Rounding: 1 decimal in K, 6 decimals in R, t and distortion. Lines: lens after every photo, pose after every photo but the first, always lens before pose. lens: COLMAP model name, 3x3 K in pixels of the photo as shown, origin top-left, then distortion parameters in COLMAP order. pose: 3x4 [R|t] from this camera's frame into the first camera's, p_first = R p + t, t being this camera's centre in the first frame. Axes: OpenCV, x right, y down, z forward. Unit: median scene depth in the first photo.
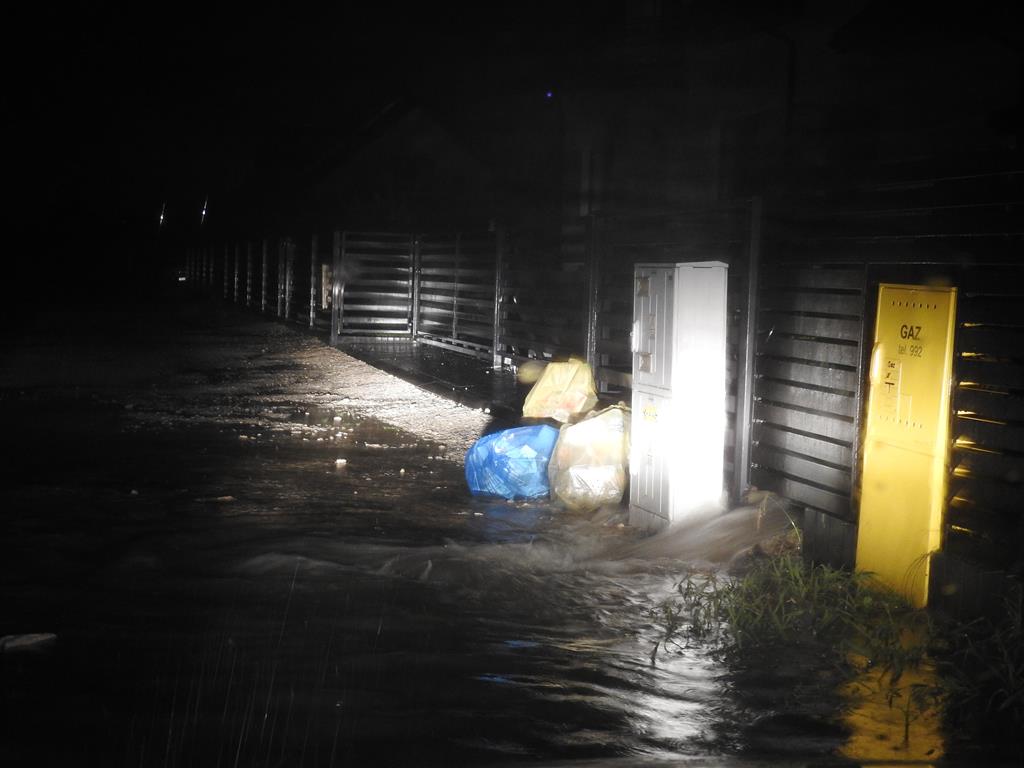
lens RADIAL K [[1568.0, 0, 512.0], [0, 1568.0, 384.0], [0, 0, 1]] dist [0.040725, 0.033845]
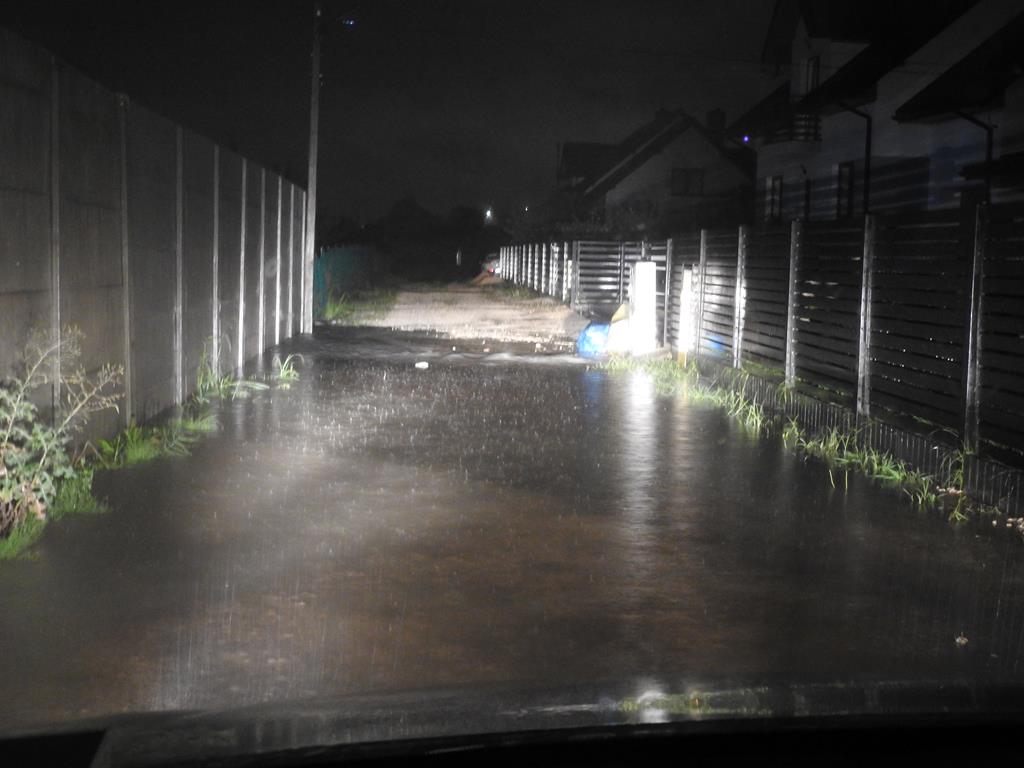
lens RADIAL K [[1568.0, 0, 512.0], [0, 1568.0, 384.0], [0, 0, 1]] dist [0.040725, 0.033845]
pose [[0.978786, 0.022345, -0.203665, 0.297404], [-0.021549, 0.999749, 0.006124, 0.082345], [0.203751, -0.001606, 0.979021, -1.161649]]
